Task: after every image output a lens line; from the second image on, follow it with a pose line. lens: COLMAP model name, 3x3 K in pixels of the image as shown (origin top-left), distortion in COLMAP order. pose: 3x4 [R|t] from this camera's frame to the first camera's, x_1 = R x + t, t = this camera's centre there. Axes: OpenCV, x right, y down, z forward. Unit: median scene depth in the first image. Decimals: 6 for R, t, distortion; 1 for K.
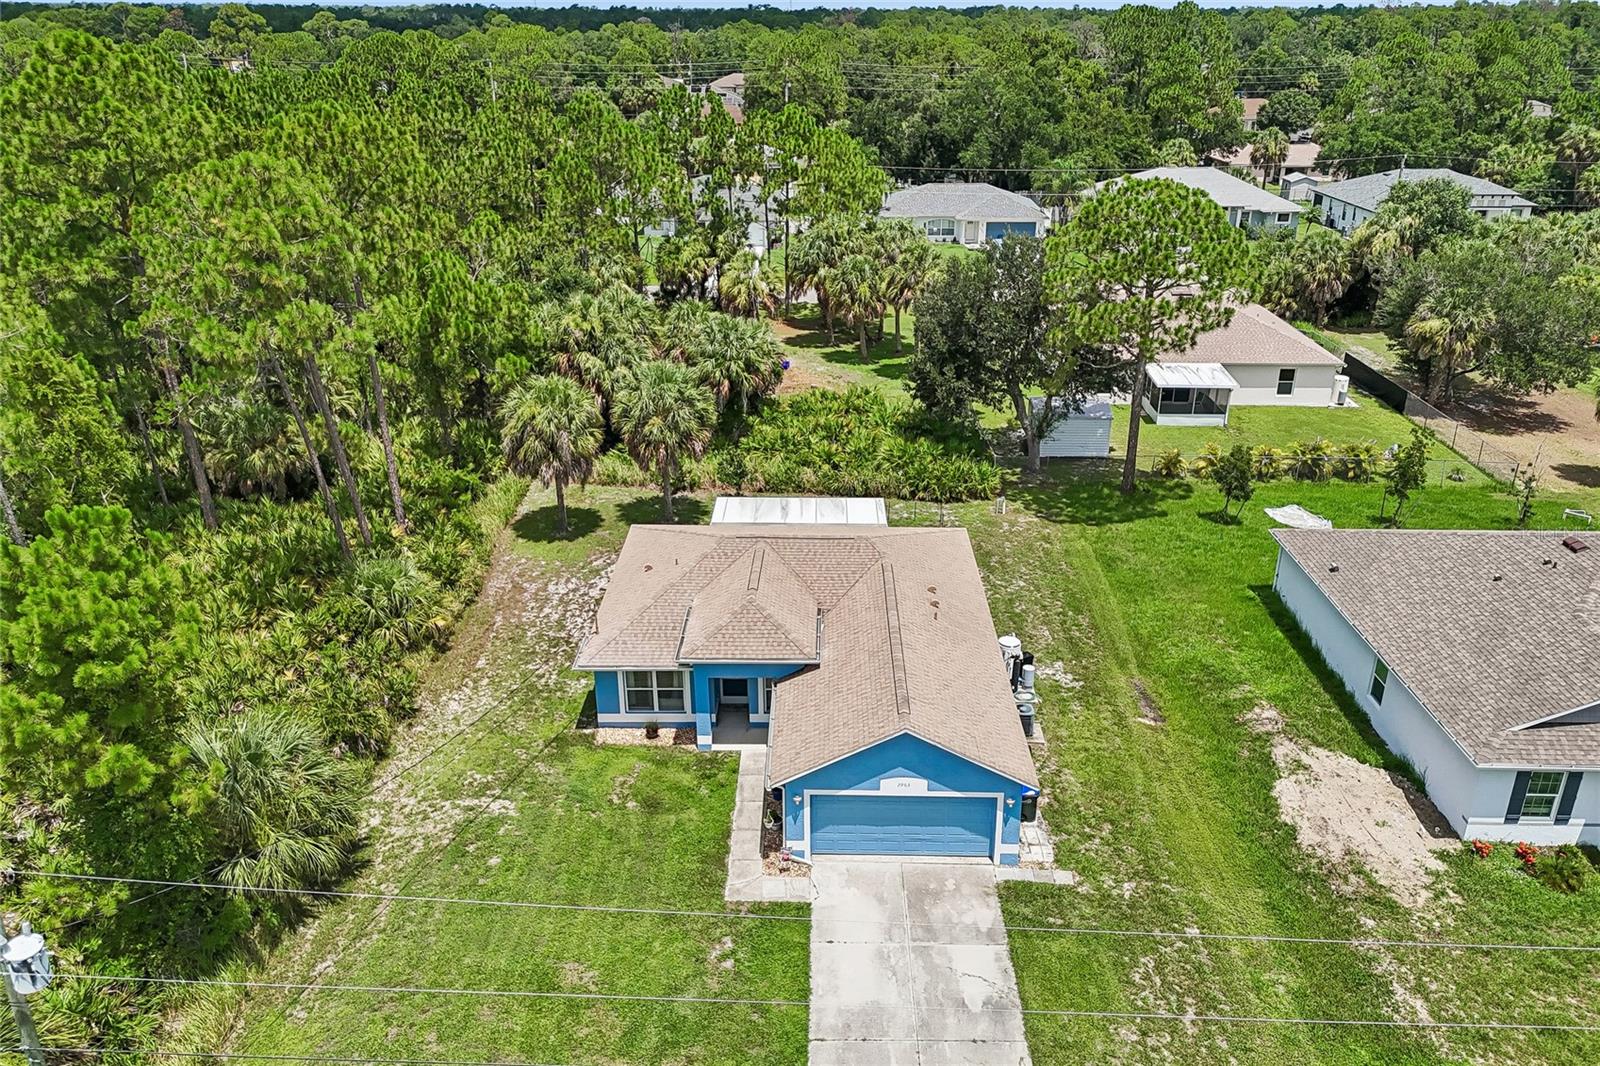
lens RADIAL K [[1175.2, 0, 800.0], [0, 1175.2, 533.0], [0, 0, 1]] dist [0.095081, -0.096874]
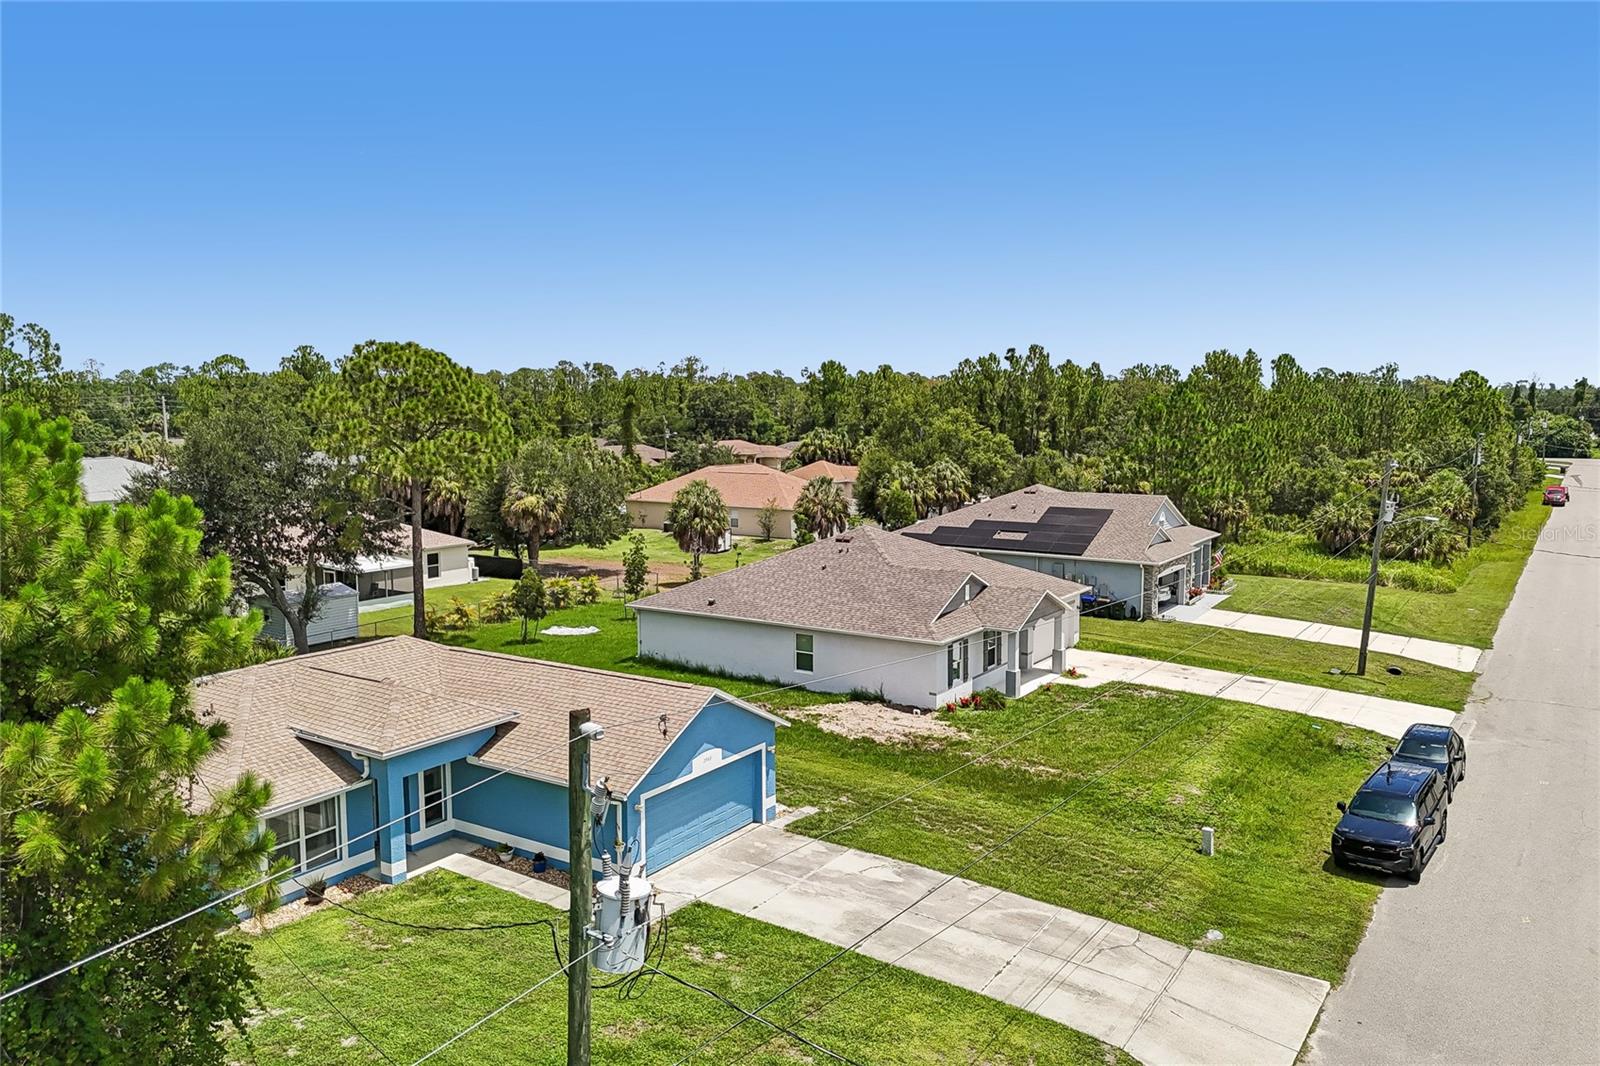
lens RADIAL K [[1175.2, 0, 800.0], [0, 1175.2, 533.0], [0, 0, 1]] dist [0.095081, -0.096874]
pose [[0.538254, -0.097306, 0.837146, -0.670541], [0.341028, 0.933505, -0.110762, 0.168349], [-0.770703, 0.345108, 0.535647, 0.333369]]
